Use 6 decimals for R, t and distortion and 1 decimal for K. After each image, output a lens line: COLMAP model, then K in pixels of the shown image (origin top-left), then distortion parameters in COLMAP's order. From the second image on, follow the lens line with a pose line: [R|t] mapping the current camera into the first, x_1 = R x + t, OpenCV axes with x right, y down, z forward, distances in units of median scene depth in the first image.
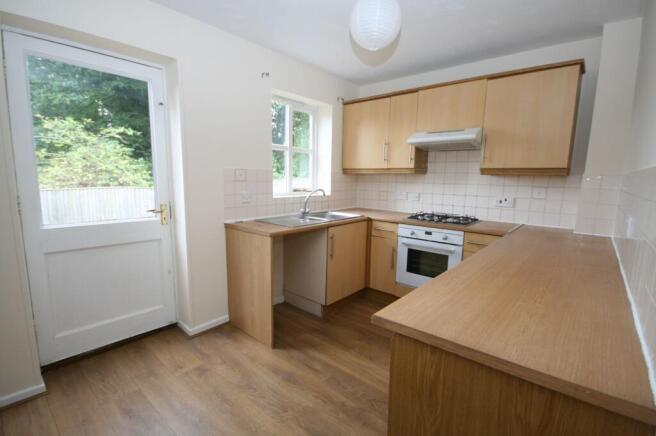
lens RADIAL K [[308.5, 0, 325.9], [0, 308.5, 220.5], [0, 0, 1]] dist [-0.002694, -0.000360]
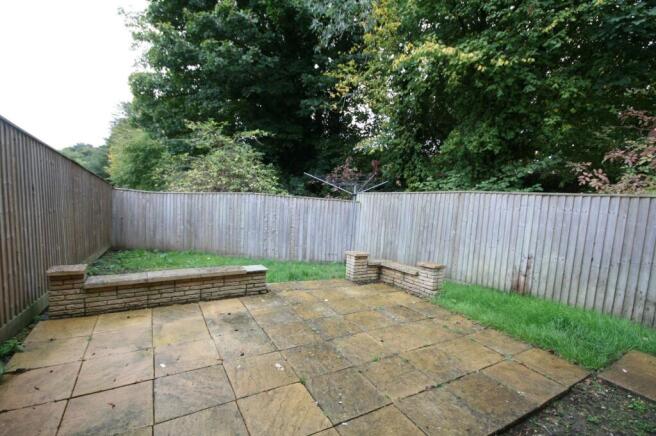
lens RADIAL K [[308.5, 0, 328.3], [0, 308.5, 218.3], [0, 0, 1]] dist [-0.002694, -0.000360]
pose [[0.947434, 0.066206, -0.313026, -0.152950], [-0.078502, 0.996553, -0.026828, -0.027397], [0.310171, 0.049991, 0.949366, 0.200693]]
